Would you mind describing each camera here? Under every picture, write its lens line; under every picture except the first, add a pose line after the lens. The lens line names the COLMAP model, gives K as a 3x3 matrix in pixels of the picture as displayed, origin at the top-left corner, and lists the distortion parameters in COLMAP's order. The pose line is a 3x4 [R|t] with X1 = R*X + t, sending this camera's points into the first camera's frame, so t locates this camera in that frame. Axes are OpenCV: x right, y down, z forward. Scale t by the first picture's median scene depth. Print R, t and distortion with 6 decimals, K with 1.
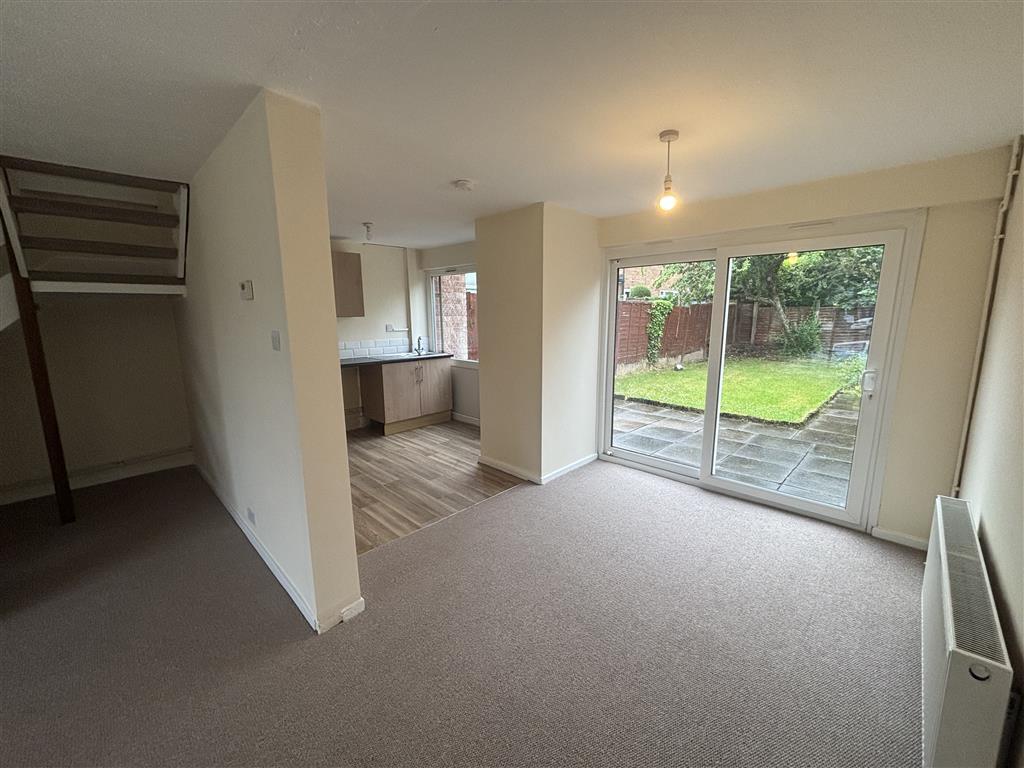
lens RADIAL K [[408.0, 0, 514.5], [0, 408.0, 381.9], [0, 0, 1]] dist [-0.009501, 0.000366]
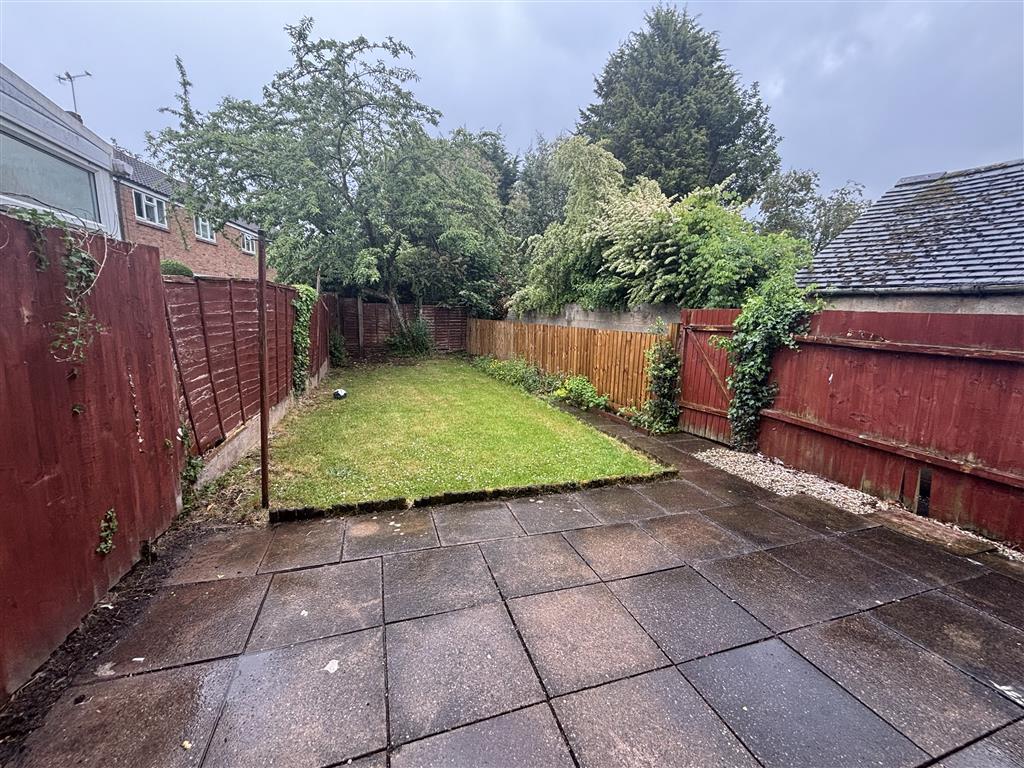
lens RADIAL K [[408.0, 0, 511.6], [0, 408.0, 380.0], [0, 0, 1]] dist [-0.009501, 0.000366]
pose [[0.472303, -0.125416, 0.872468, -0.032984], [0.118632, 0.989864, 0.078071, -0.094476], [-0.873417, 0.066630, 0.482394, 0.579235]]
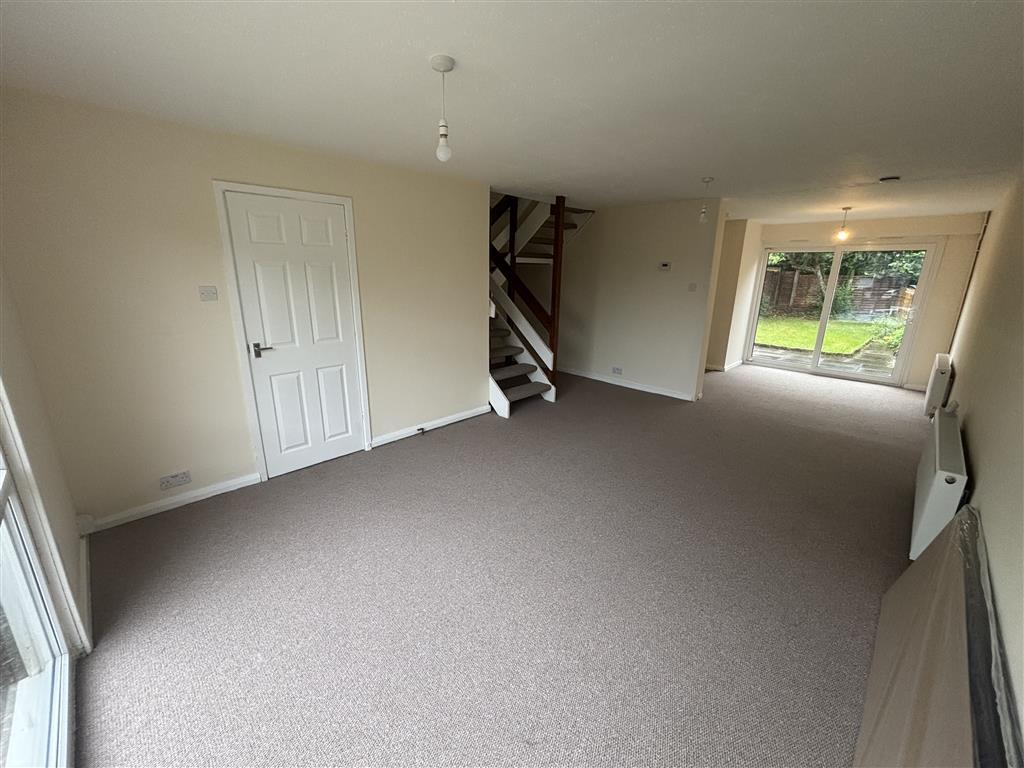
lens RADIAL K [[408.0, 0, 508.9], [0, 408.0, 384.2], [0, 0, 1]] dist [-0.009501, 0.000366]
pose [[0.999586, 0.024522, -0.015034, -0.379441], [-0.022940, 0.994957, 0.097645, 0.064238], [0.017352, -0.097260, 0.995108, -0.377010]]
